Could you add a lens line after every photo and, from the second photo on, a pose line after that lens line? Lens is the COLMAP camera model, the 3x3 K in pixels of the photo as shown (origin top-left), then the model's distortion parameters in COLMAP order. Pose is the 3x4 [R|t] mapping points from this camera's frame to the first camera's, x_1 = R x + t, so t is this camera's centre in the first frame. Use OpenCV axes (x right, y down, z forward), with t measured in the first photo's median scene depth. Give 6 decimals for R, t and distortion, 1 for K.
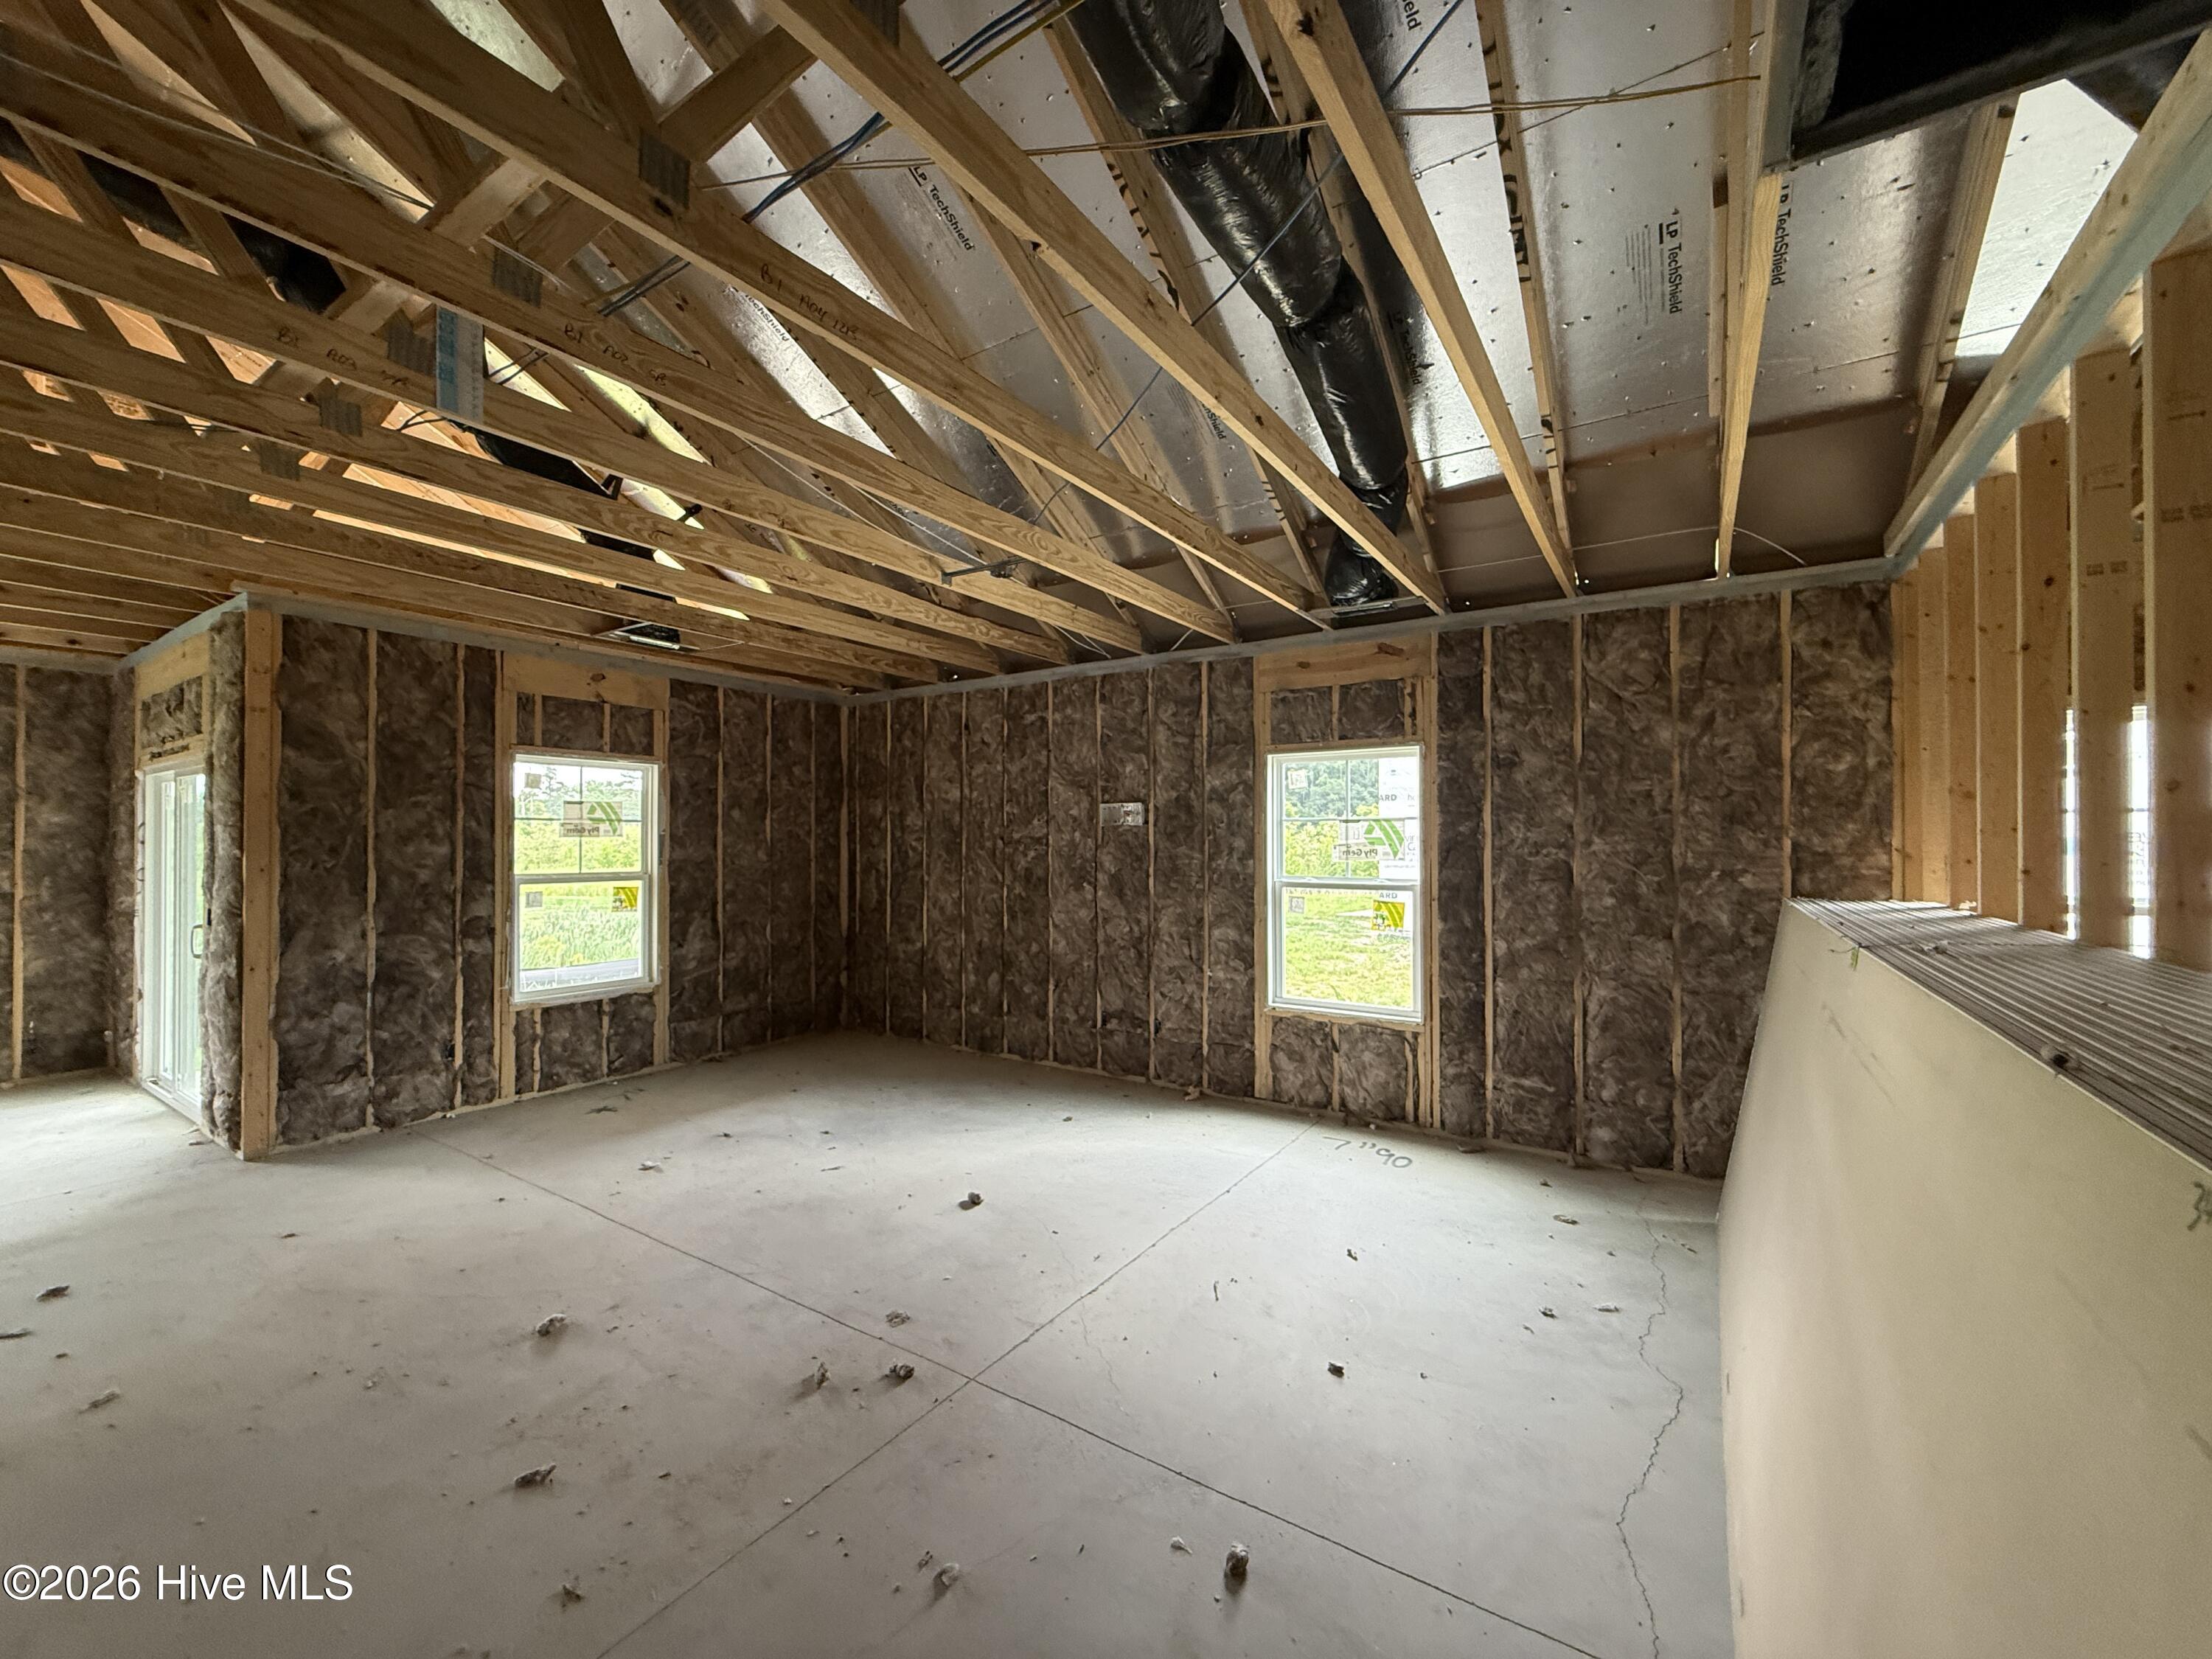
lens RADIAL K [[880.9, 0, 1109.5], [0, 880.9, 838.3], [0, 0, 1]] dist [-0.000344, 0.000194]
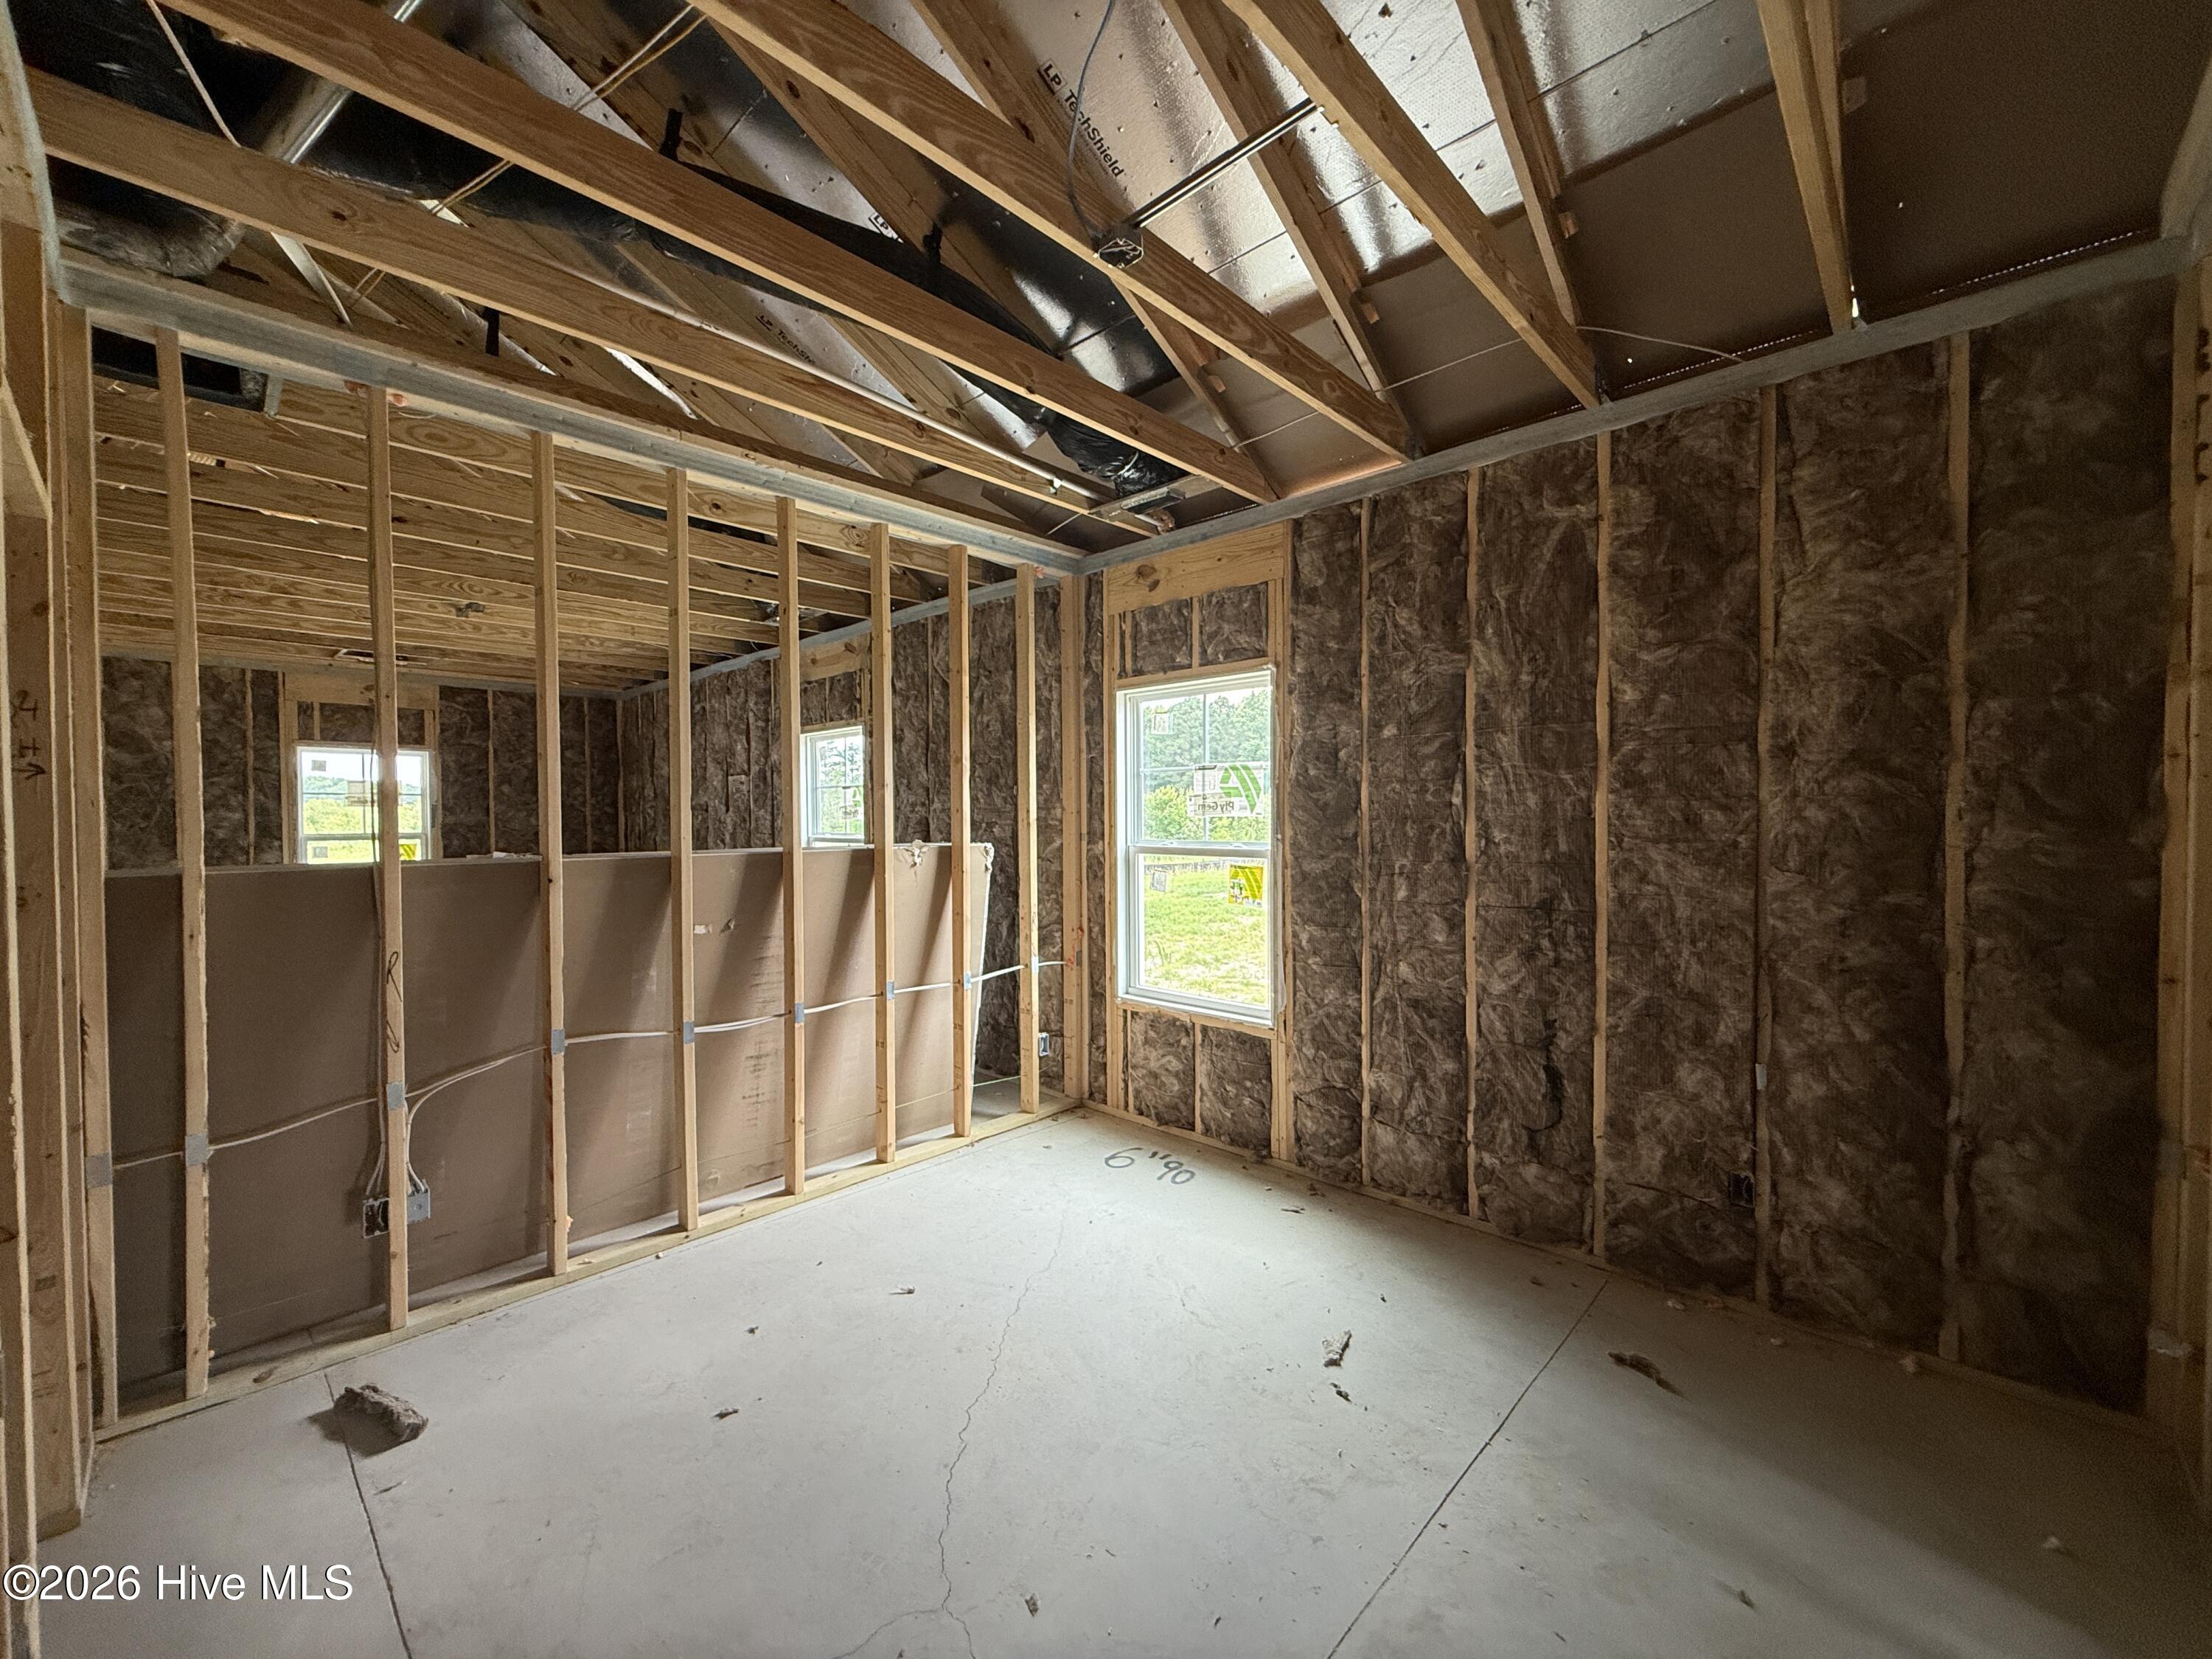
lens RADIAL K [[880.9, 0, 1105.6], [0, 880.9, 833.2], [0, 0, 1]] dist [-0.000344, 0.000194]
pose [[0.984778, -0.003488, -0.173780, 0.908629], [0.007588, 0.999708, 0.022938, 0.020239], [0.173649, -0.023908, 0.984517, -0.159829]]
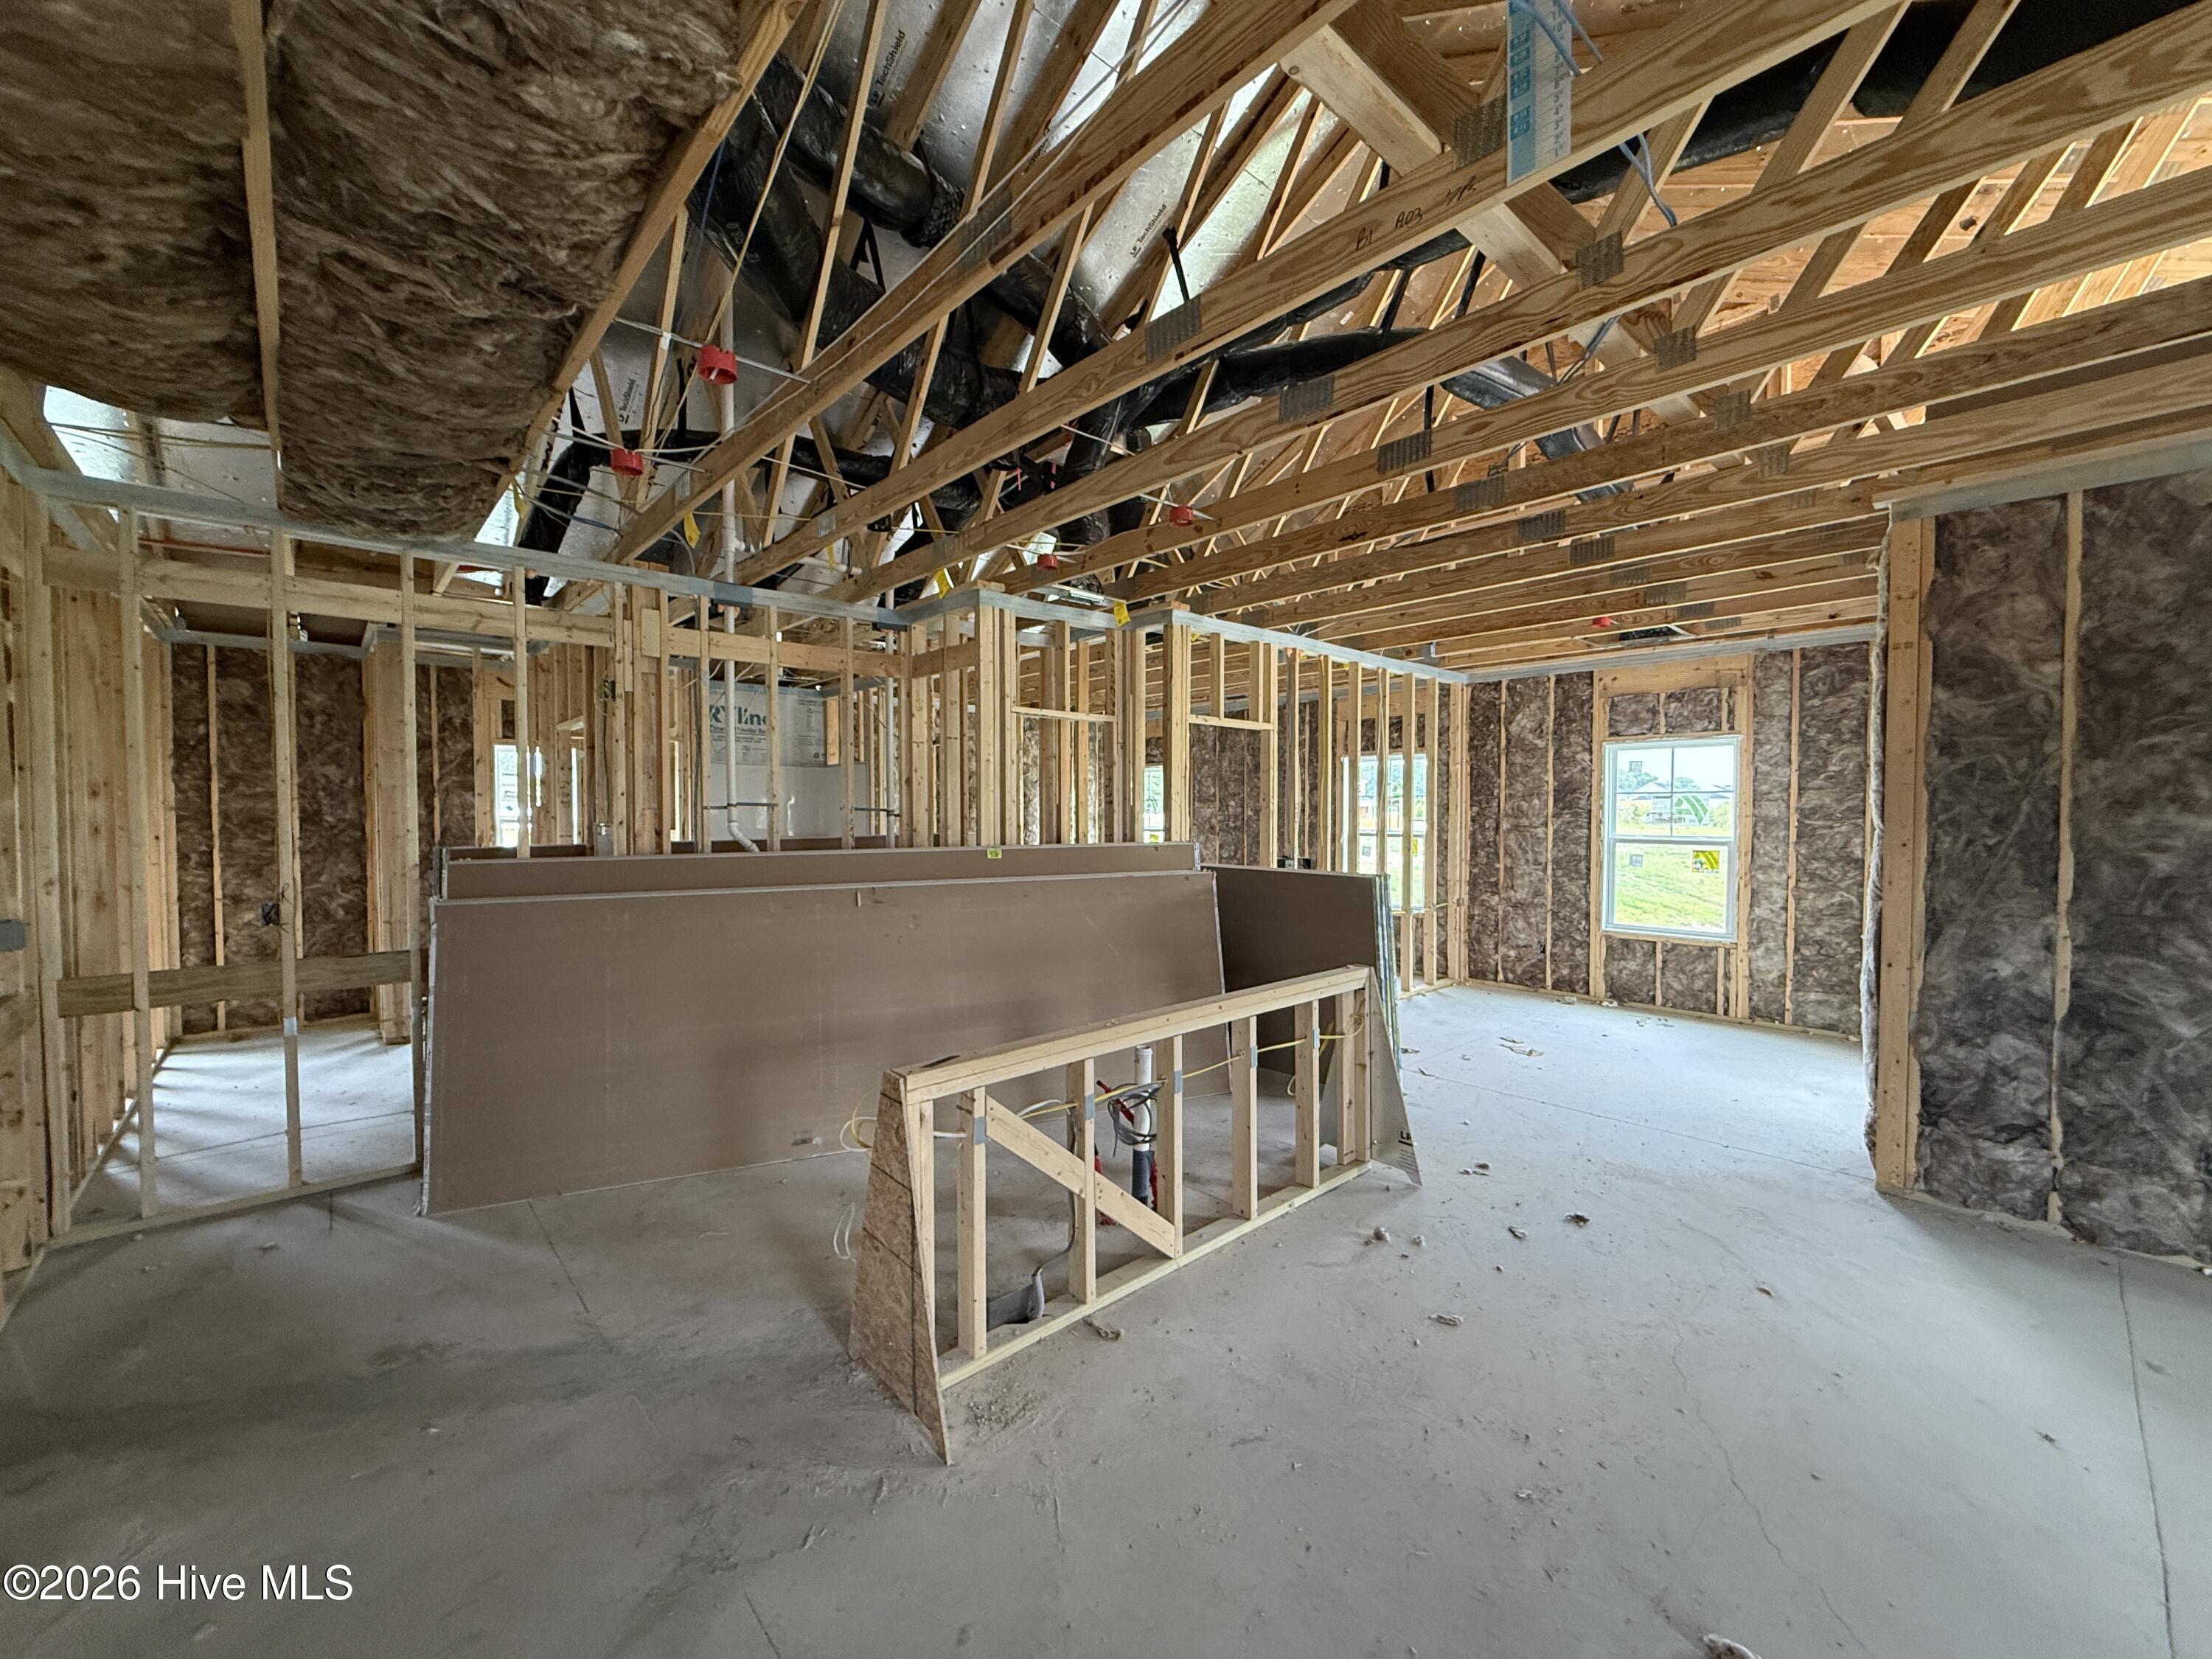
lens RADIAL K [[880.9, 0, 1101.4], [0, 880.9, 835.9], [0, 0, 1]] dist [-0.000344, 0.000194]
pose [[-0.256487, 0.027253, -0.966163, 0.005584], [0.005147, 0.999627, 0.026831, 0.002224], [0.966534, 0.001909, -0.256531, 0.455010]]
